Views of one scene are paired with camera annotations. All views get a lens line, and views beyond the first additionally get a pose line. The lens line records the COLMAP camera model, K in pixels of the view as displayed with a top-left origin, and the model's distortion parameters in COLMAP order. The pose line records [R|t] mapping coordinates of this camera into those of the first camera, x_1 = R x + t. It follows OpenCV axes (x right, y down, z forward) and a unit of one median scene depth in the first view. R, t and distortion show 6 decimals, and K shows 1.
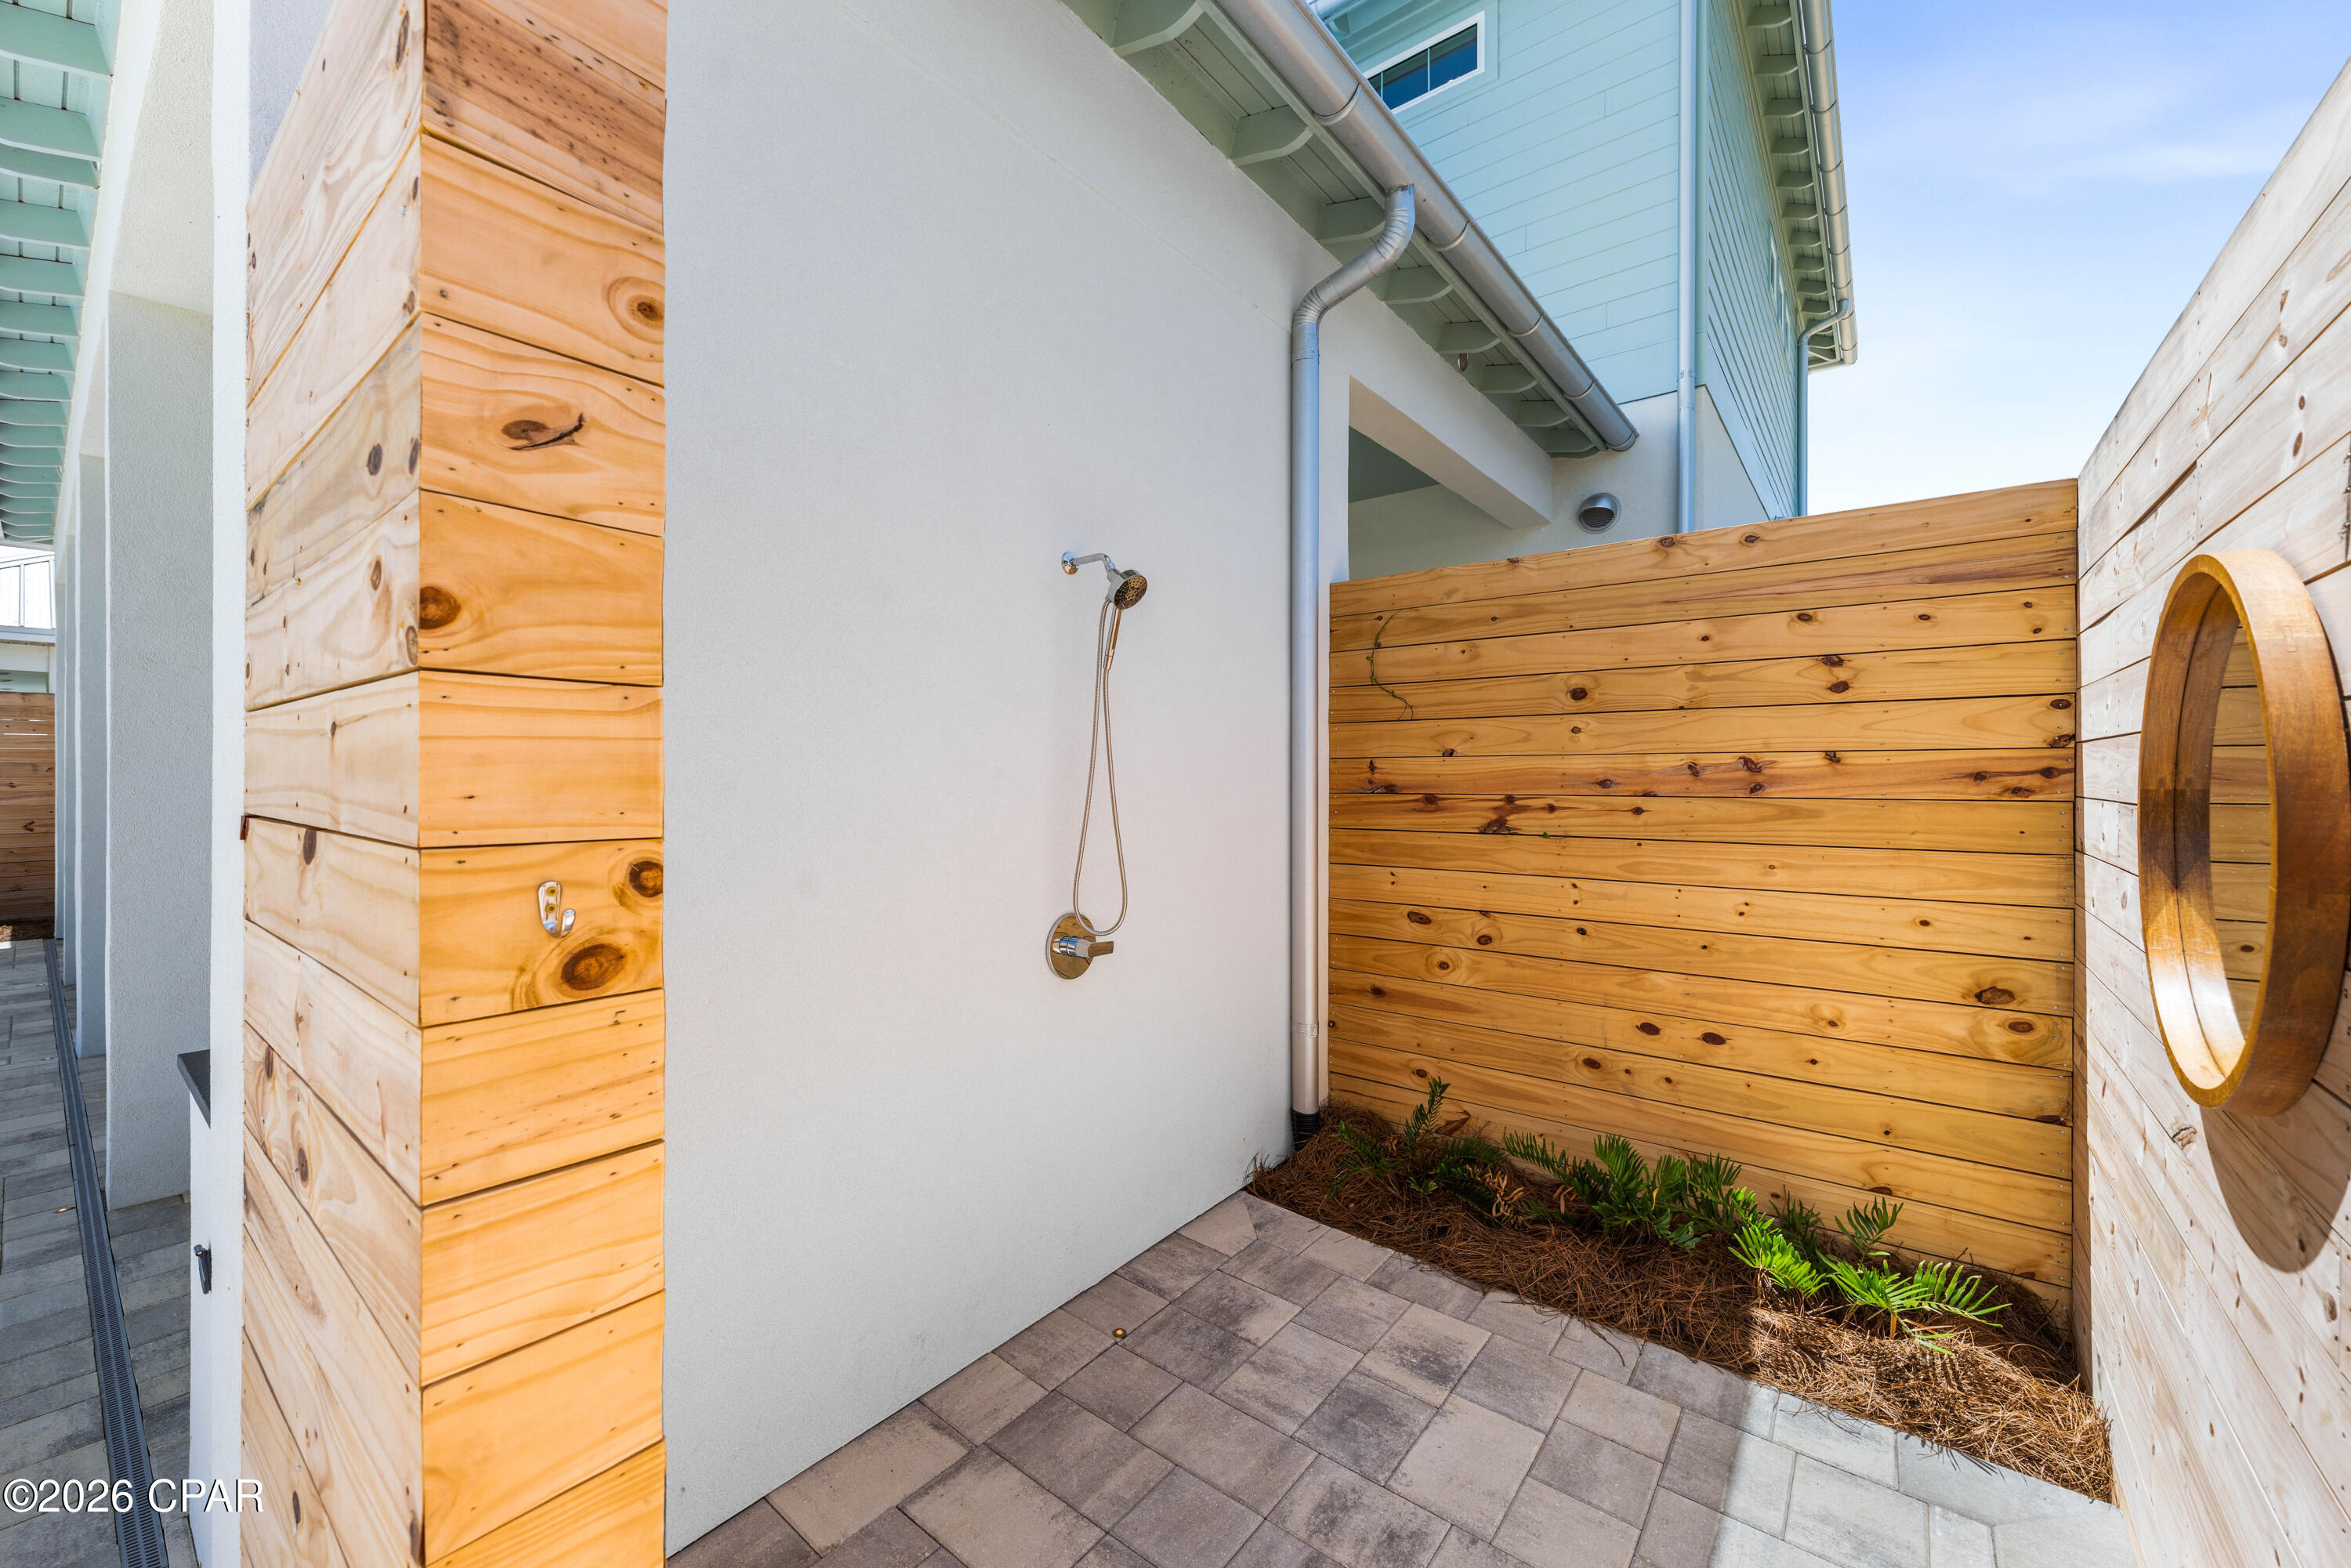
lens RADIAL K [[908.2, 0, 1168.5], [0, 908.2, 772.4], [0, 0, 1]] dist [0.000400, 0.000113]
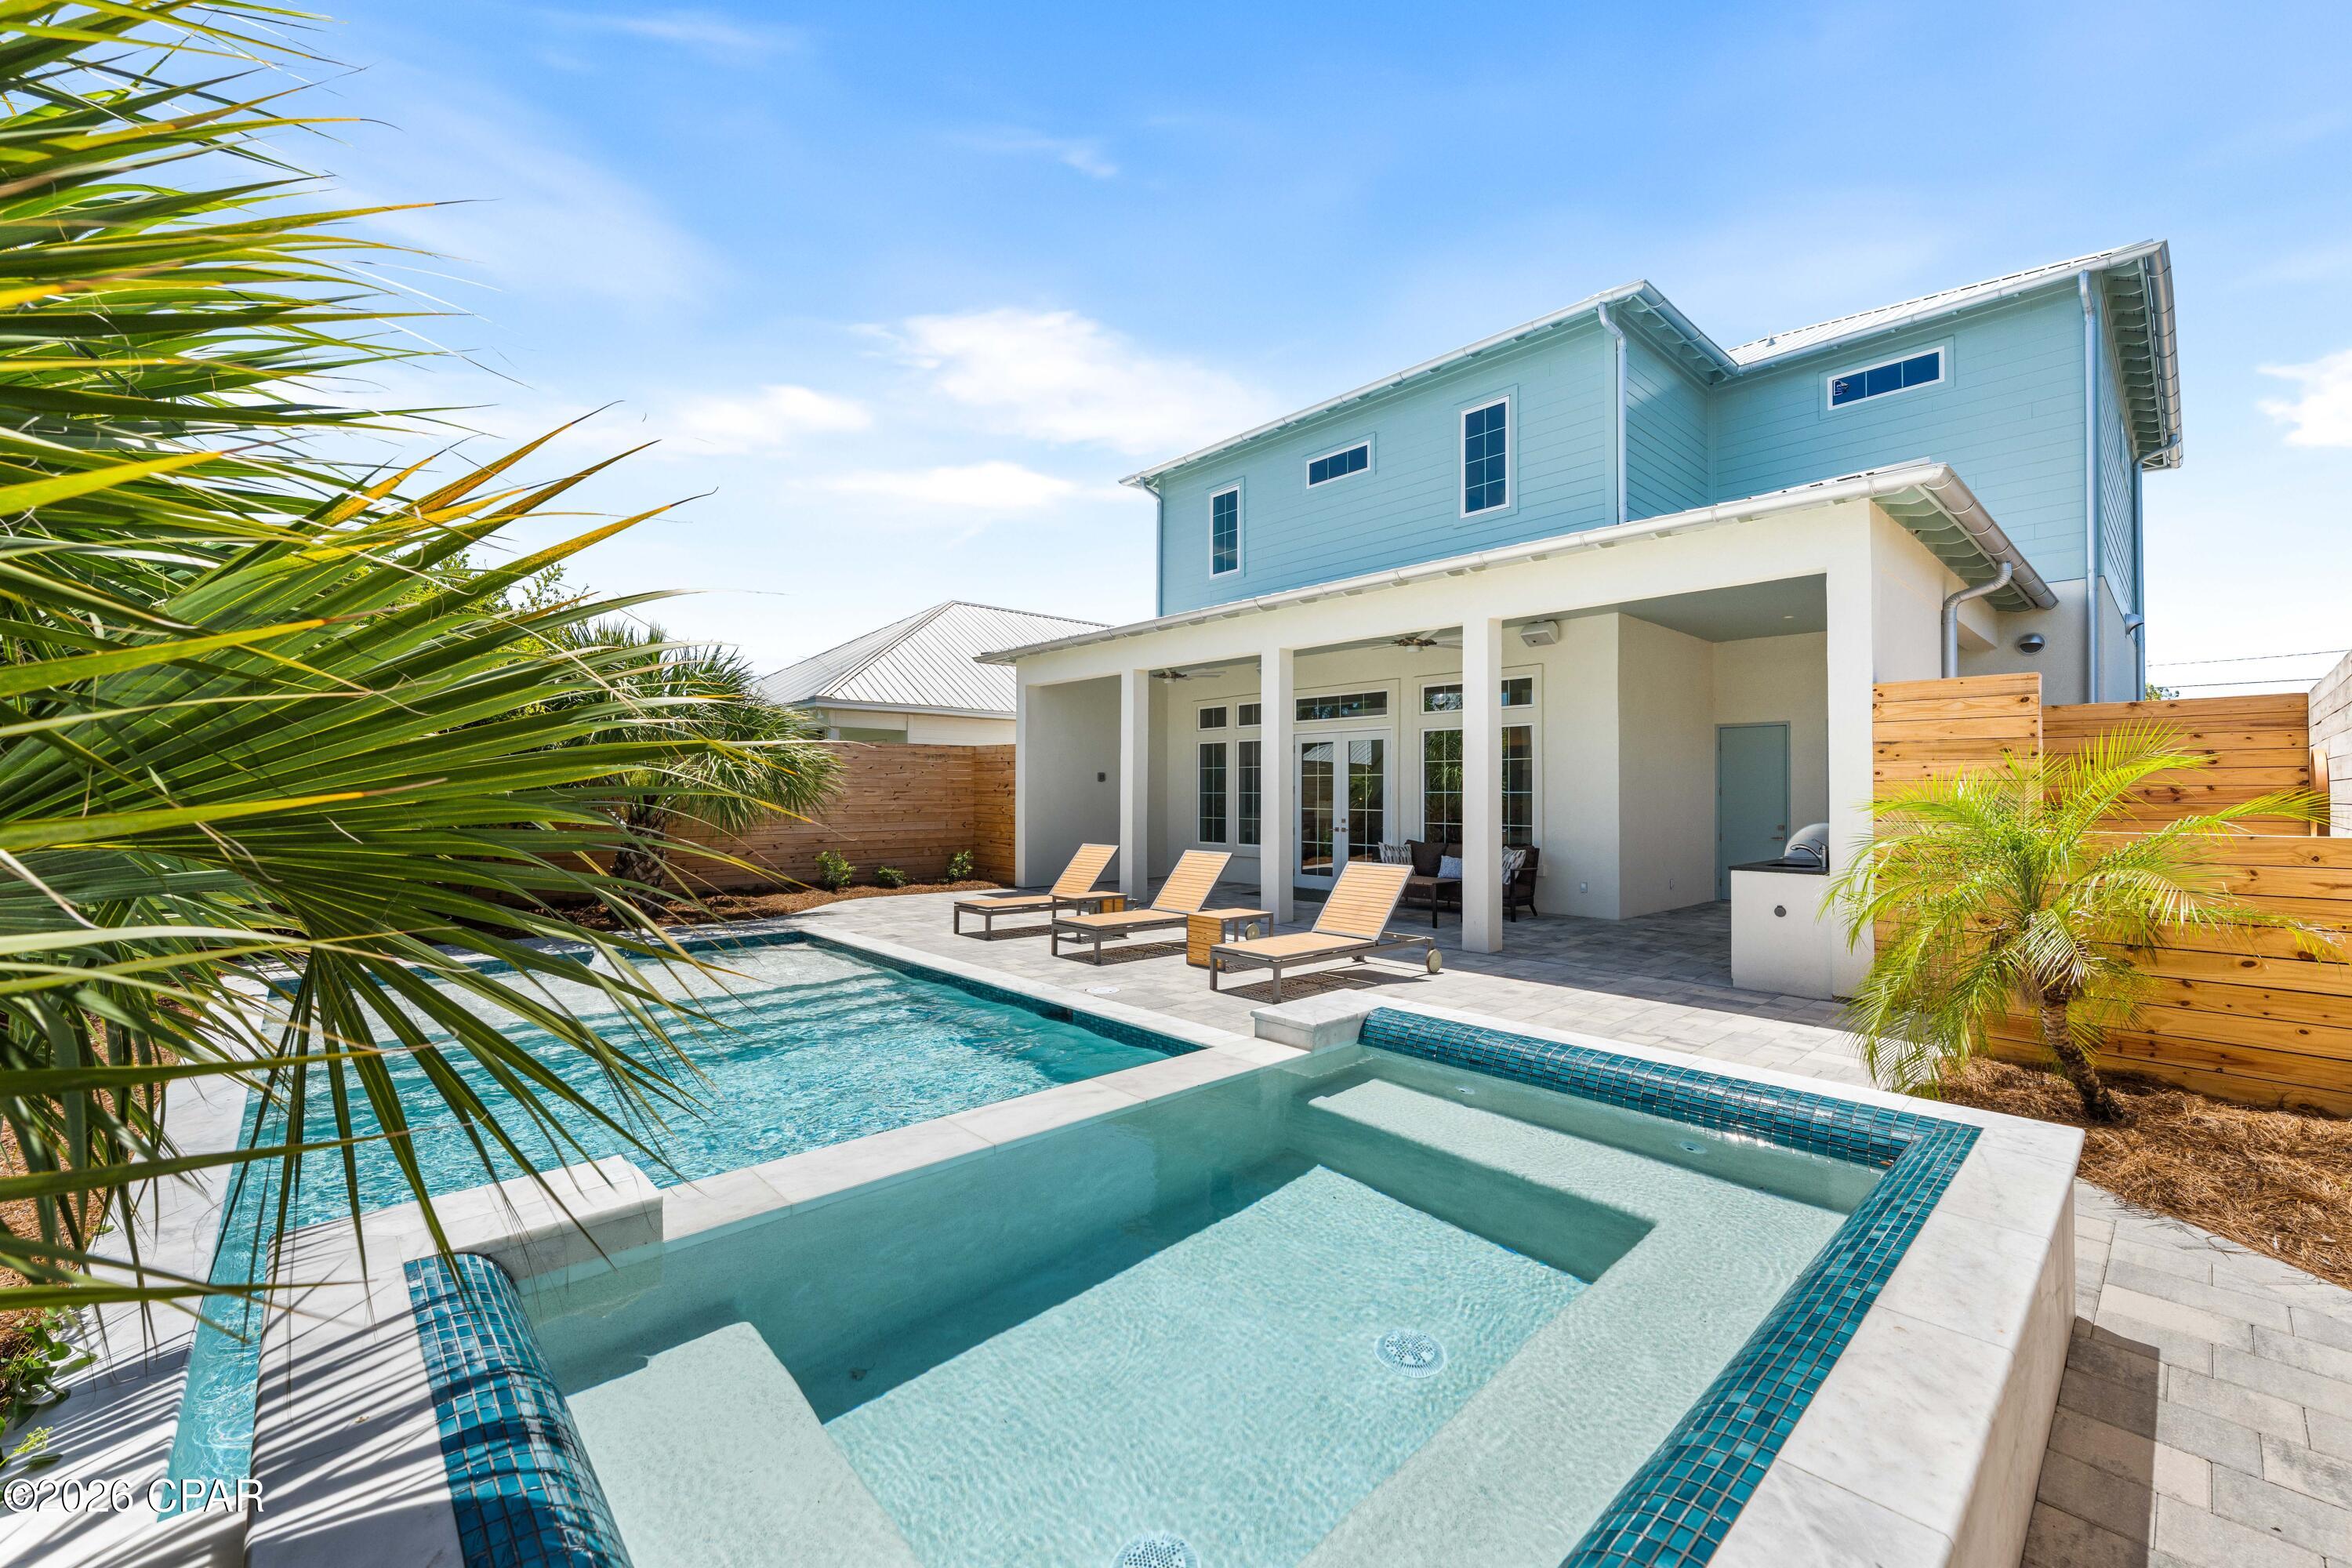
lens RADIAL K [[946.5, 0, 1176.0], [0, 946.5, 784.0], [0, 0, 1]] dist [-0.001845, -0.000508]
pose [[0.987957, -0.001919, -0.154719, -1.734027], [0.000341, 0.999948, -0.010224, -0.000360], [0.154731, 0.010048, 0.987906, -2.082384]]
